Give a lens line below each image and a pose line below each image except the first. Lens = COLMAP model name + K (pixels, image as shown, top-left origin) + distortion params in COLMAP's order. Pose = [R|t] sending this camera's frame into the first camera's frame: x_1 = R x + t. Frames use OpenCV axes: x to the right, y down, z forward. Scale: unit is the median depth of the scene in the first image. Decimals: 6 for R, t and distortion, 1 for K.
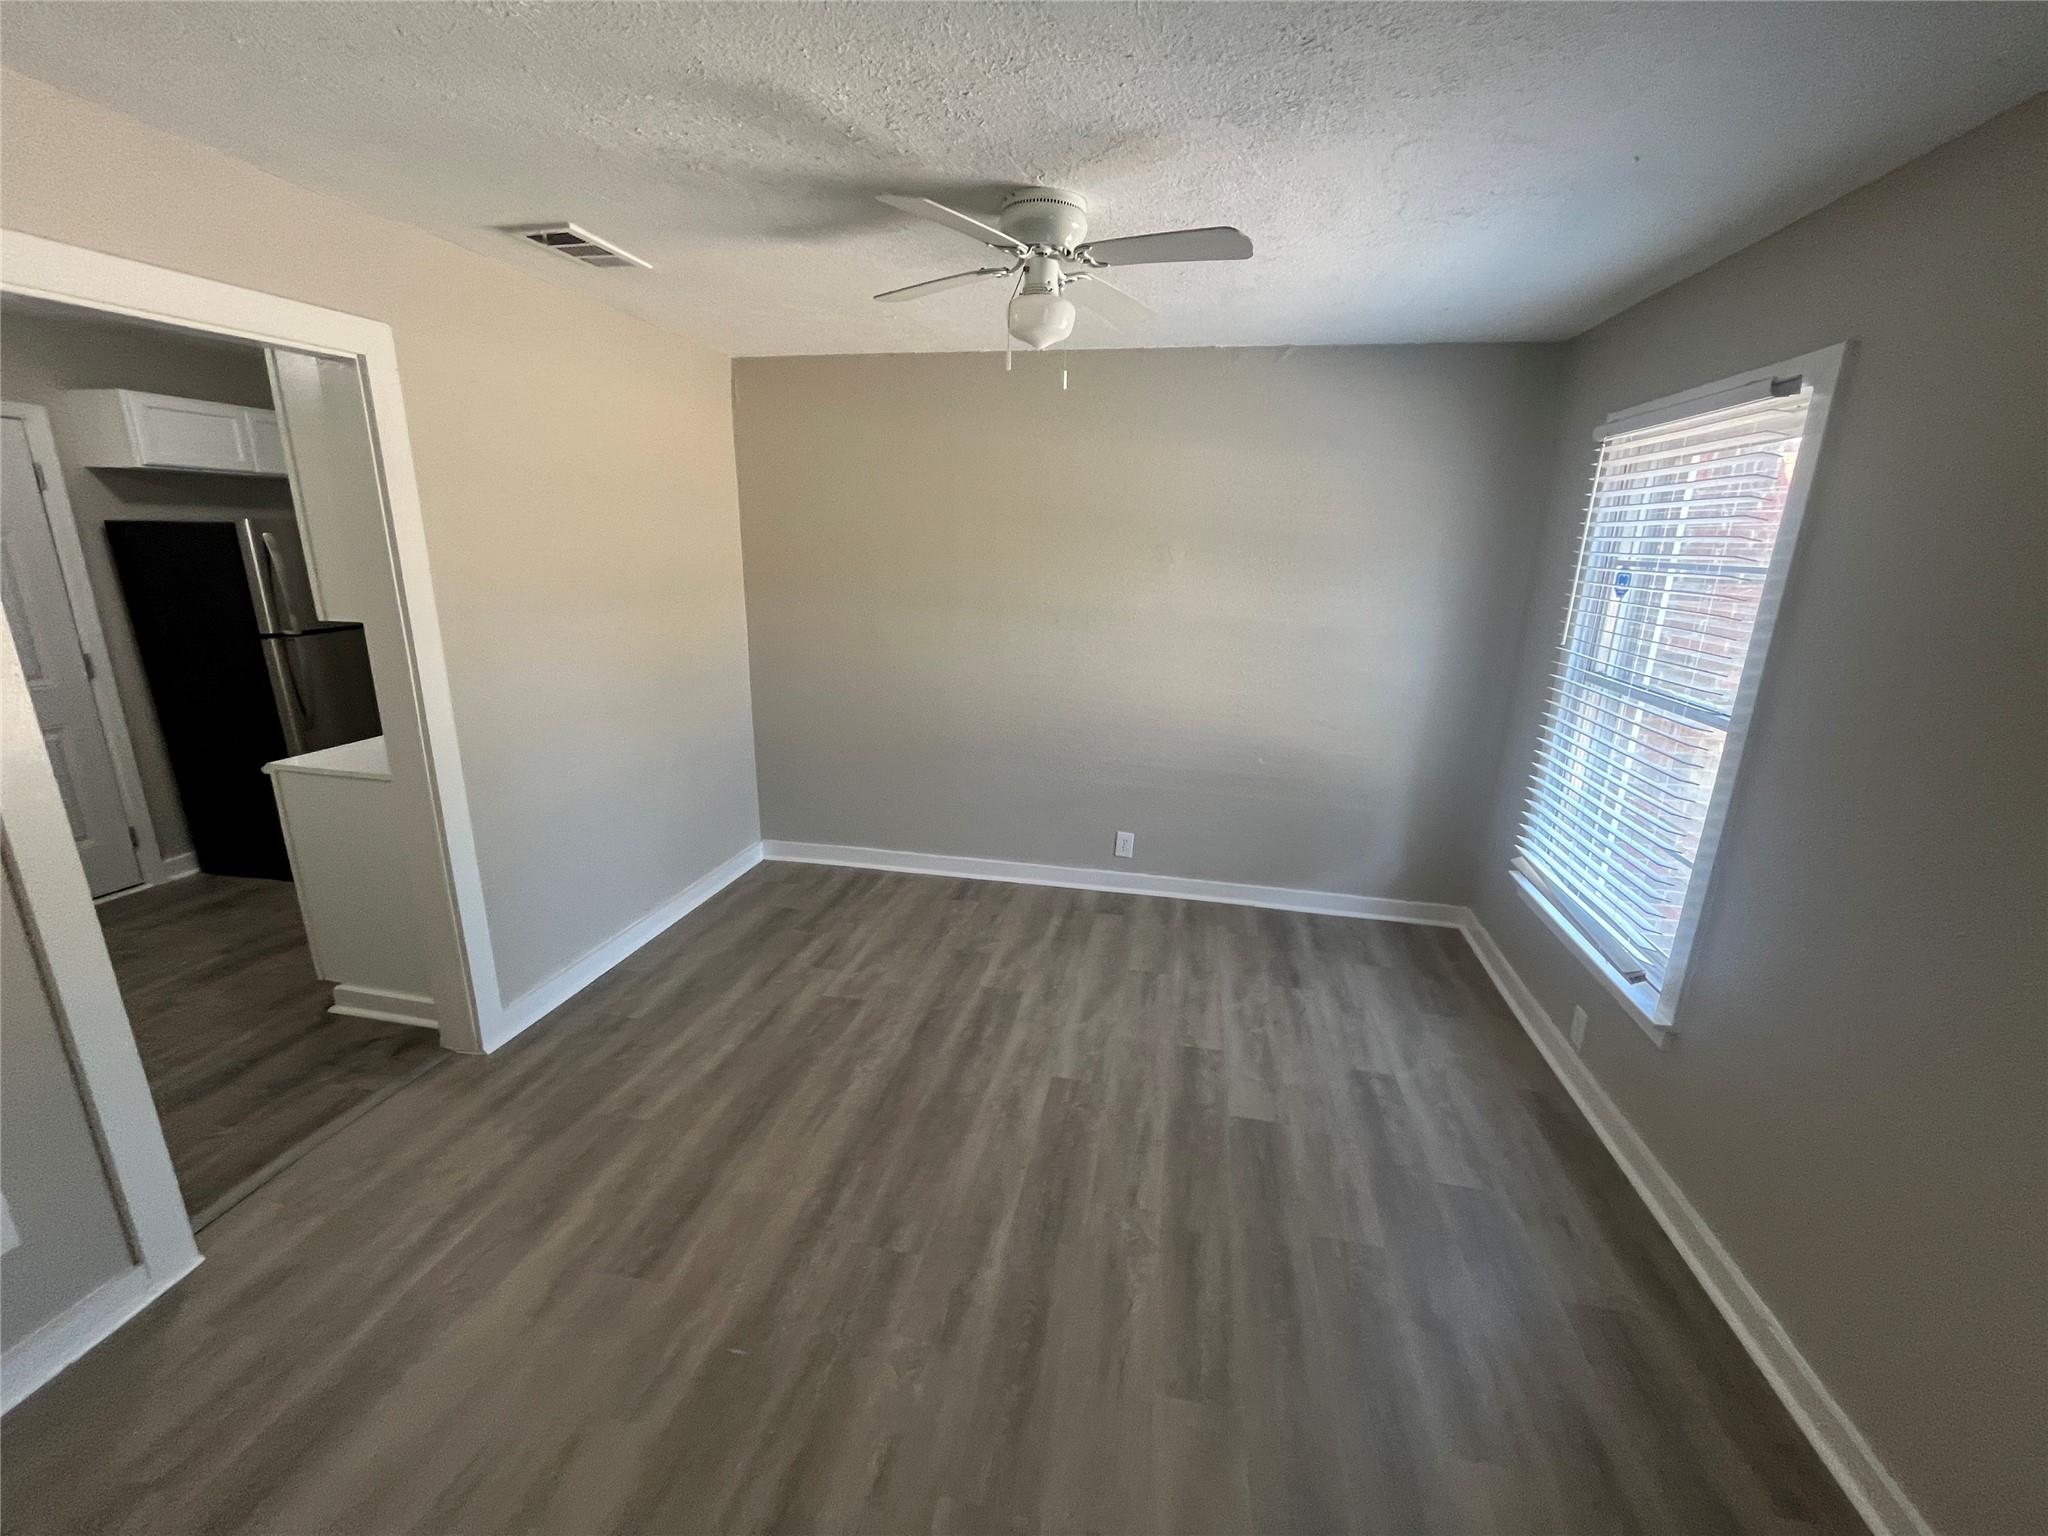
lens RADIAL K [[829.4, 0, 1024.1], [0, 829.4, 769.6], [0, 0, 1]] dist [-0.000464, -0.001013]
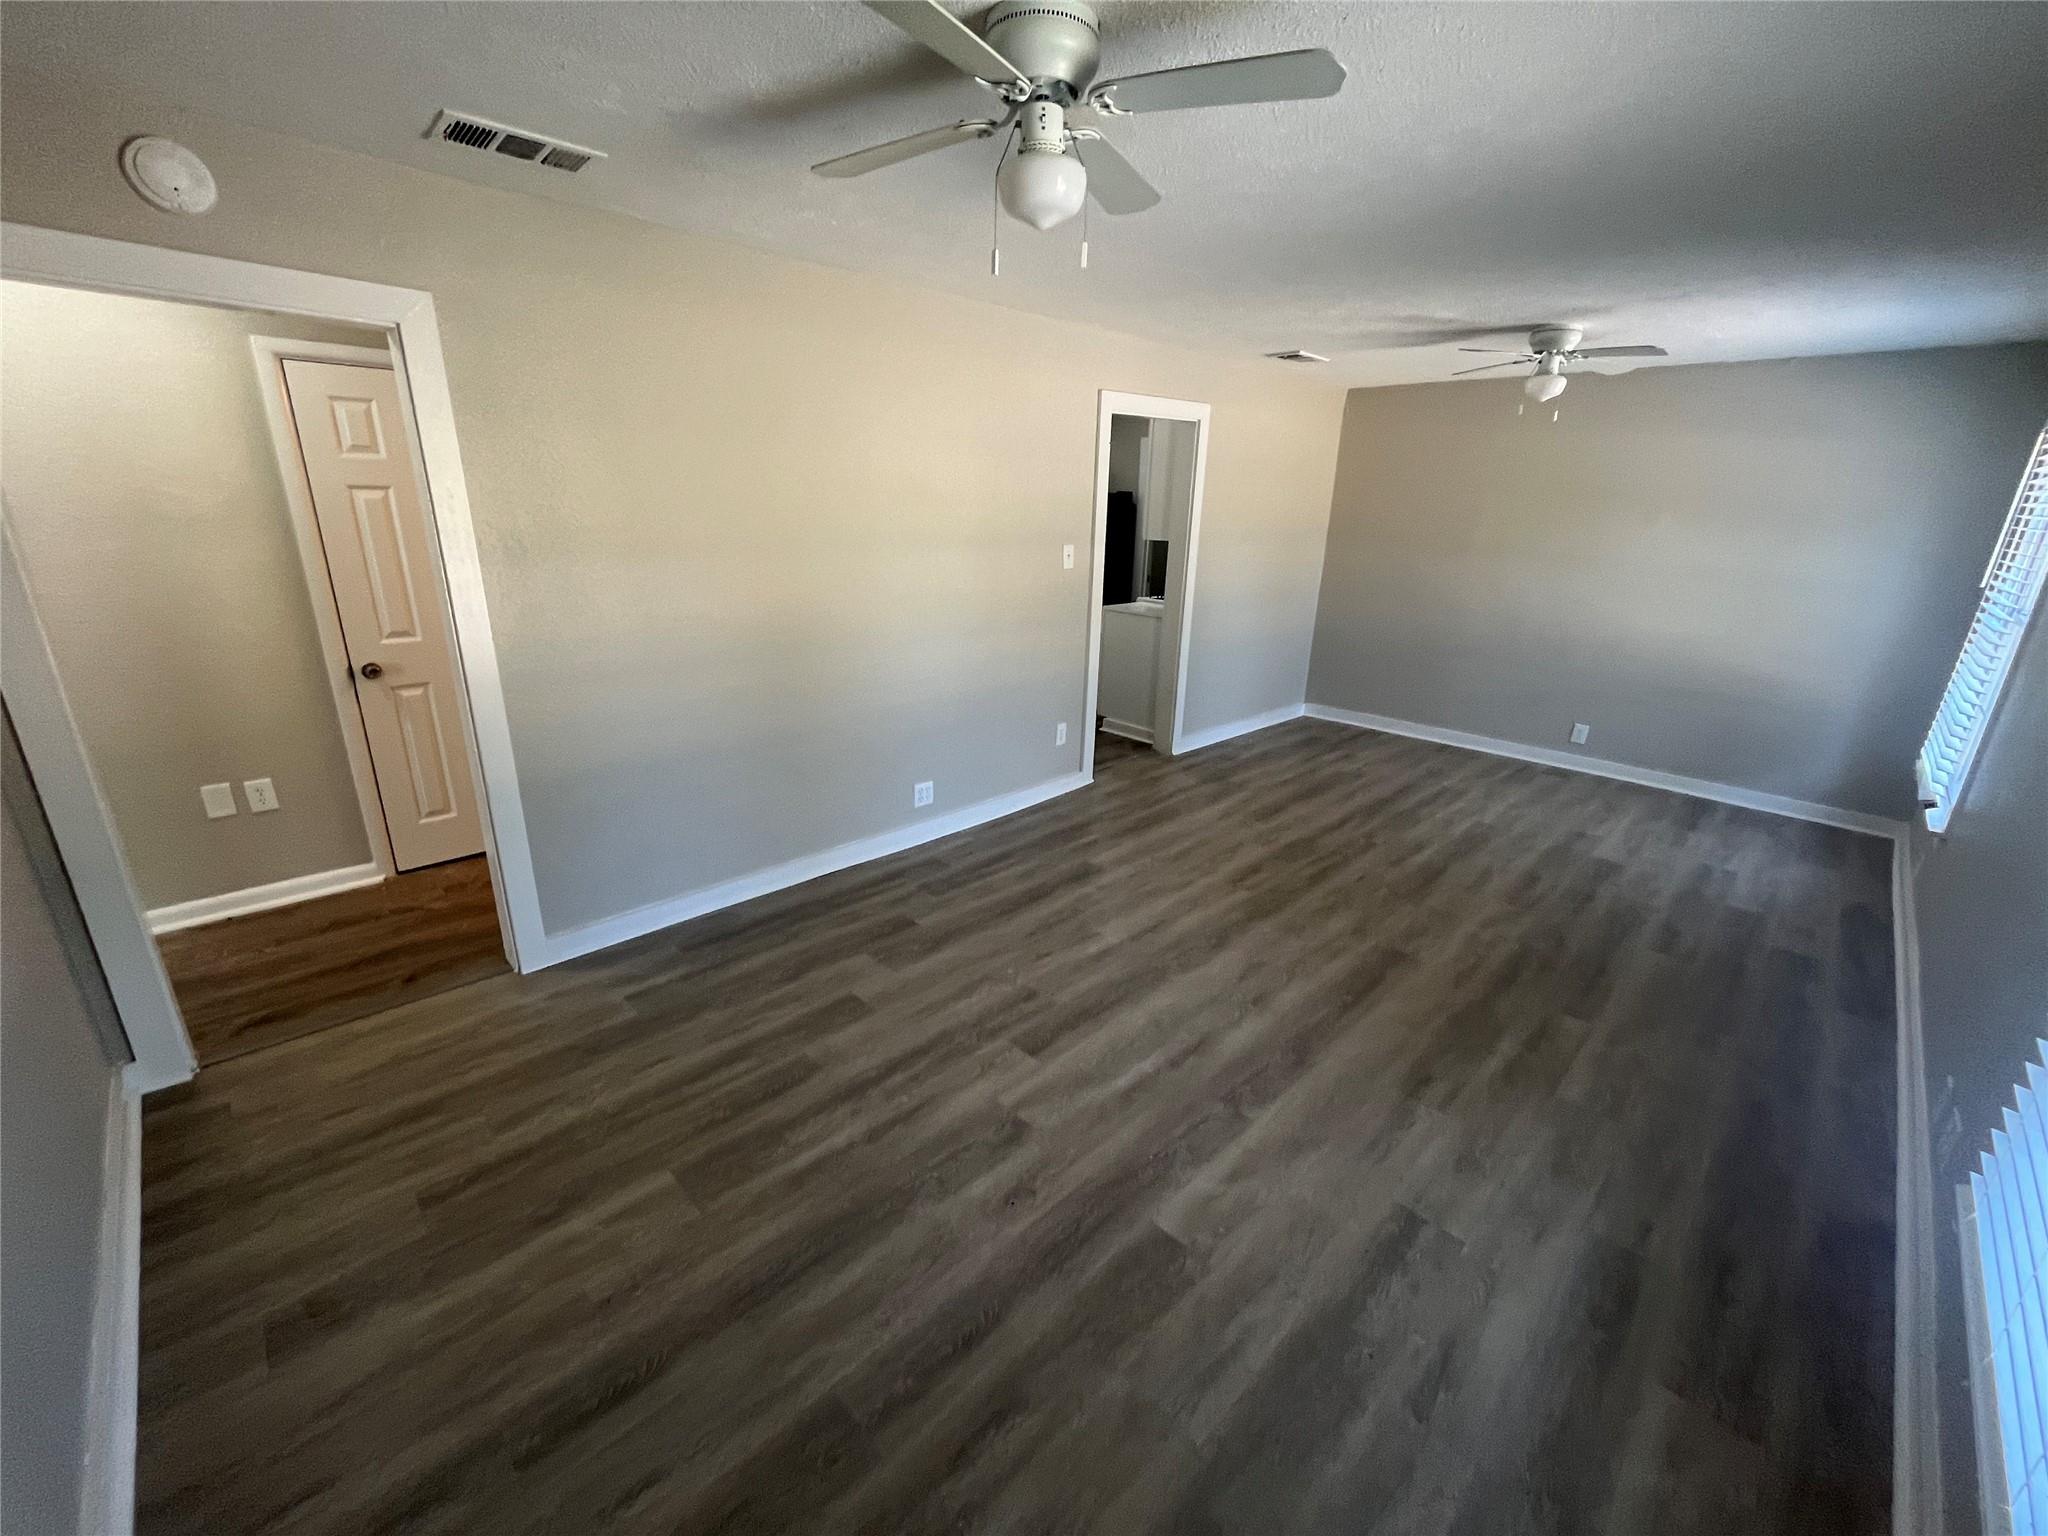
lens RADIAL K [[829.4, 0, 1025.0], [0, 829.4, 775.7], [0, 0, 1]] dist [-0.000464, -0.001013]
pose [[0.830440, 0.175937, -0.528597, 0.143009], [-0.155218, 0.984322, 0.083767, 0.271719], [0.535048, 0.012484, 0.844730, -0.922364]]
